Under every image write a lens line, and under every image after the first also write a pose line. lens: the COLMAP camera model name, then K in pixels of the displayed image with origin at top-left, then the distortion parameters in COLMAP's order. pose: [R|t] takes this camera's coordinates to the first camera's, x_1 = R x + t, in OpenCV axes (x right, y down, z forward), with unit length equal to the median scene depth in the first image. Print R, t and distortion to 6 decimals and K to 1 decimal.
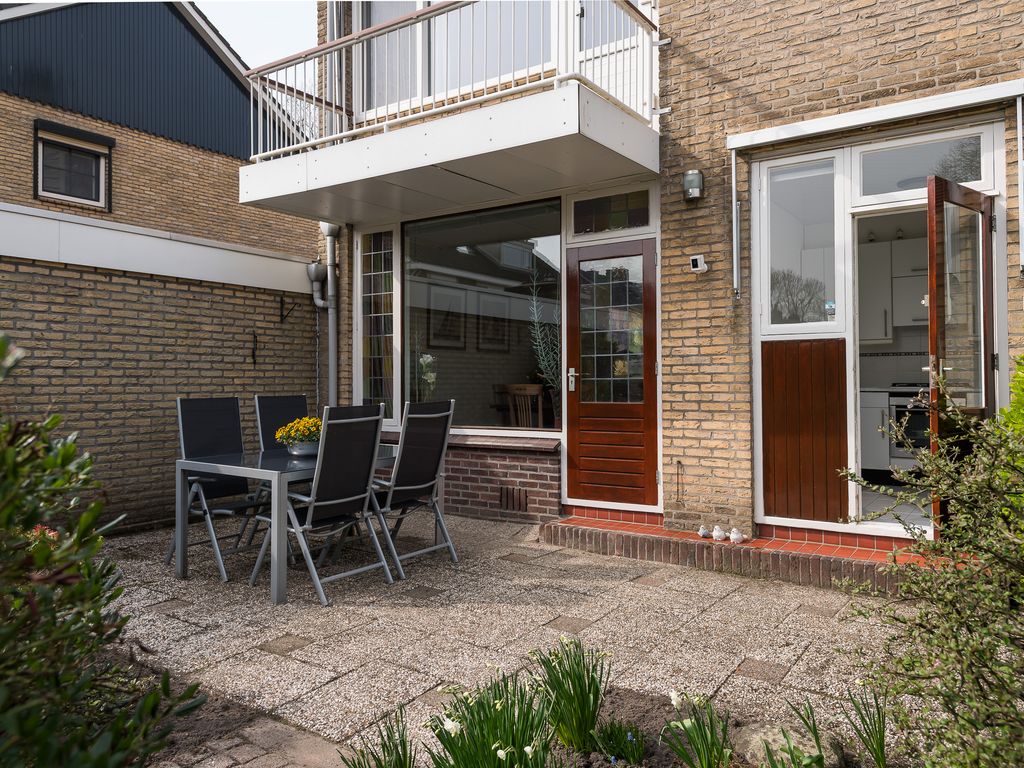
lens RADIAL K [[709.9, 0, 512.0], [0, 709.9, 382.2], [0, 0, 1]] dist [0.011284, -0.003370]
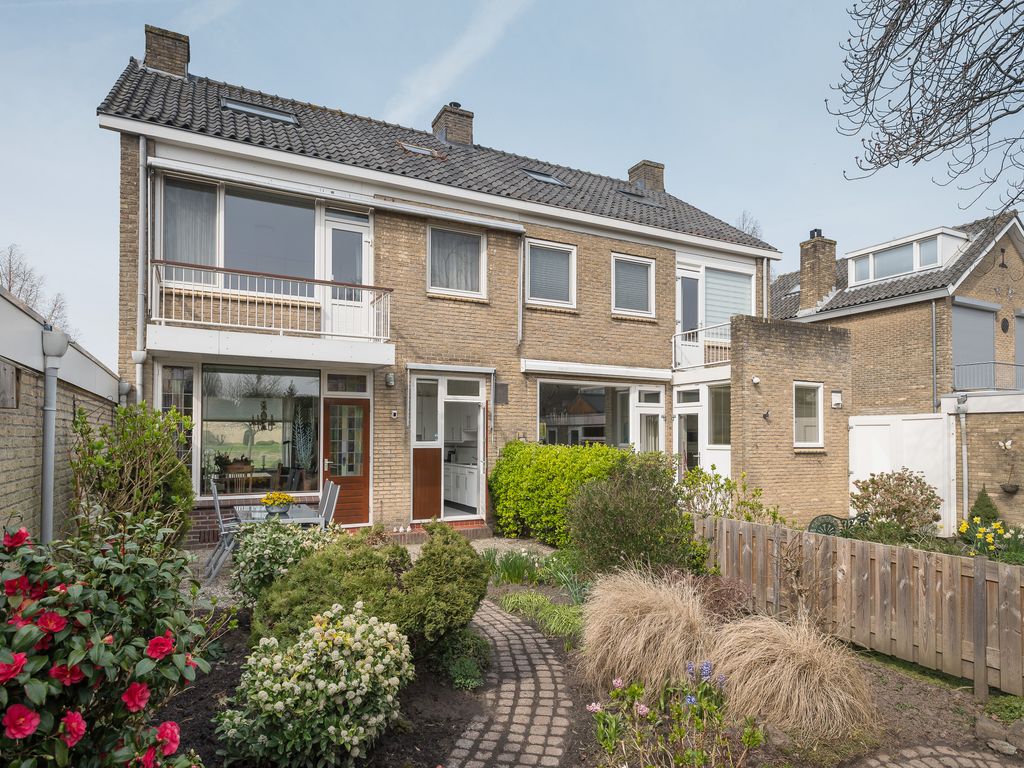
lens RADIAL K [[605.9, 0, 535.8], [0, 605.9, 427.0], [0, 0, 1]] dist [0.008999, -0.000957]
pose [[0.448634, 0.027908, 0.893280, -1.227328], [-0.014145, 0.999609, -0.024126, -0.080443], [-0.893604, -0.001811, 0.448853, -0.283748]]
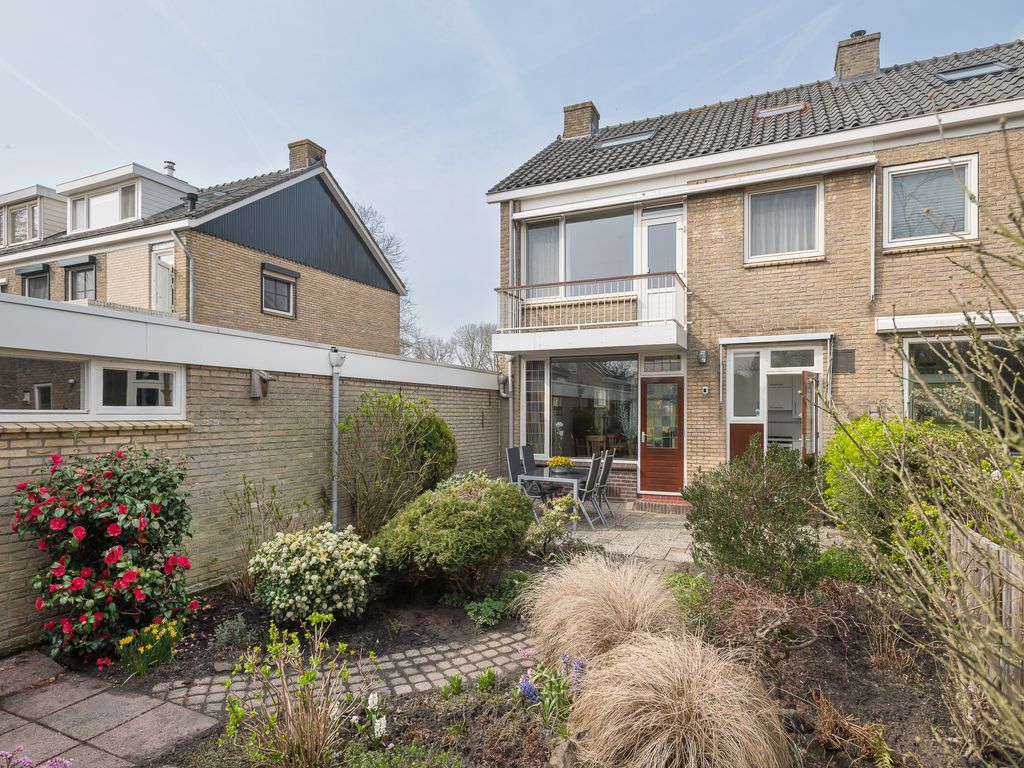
lens RADIAL K [[567.2, 0, 521.1], [0, 567.2, 415.6], [0, 0, 1]] dist [-0.001238, 0.001439]
pose [[0.978875, 0.009582, 0.204237, -0.692362], [-0.011321, 0.999909, 0.007347, -0.084472], [-0.204148, -0.009504, 0.978894, -0.697586]]
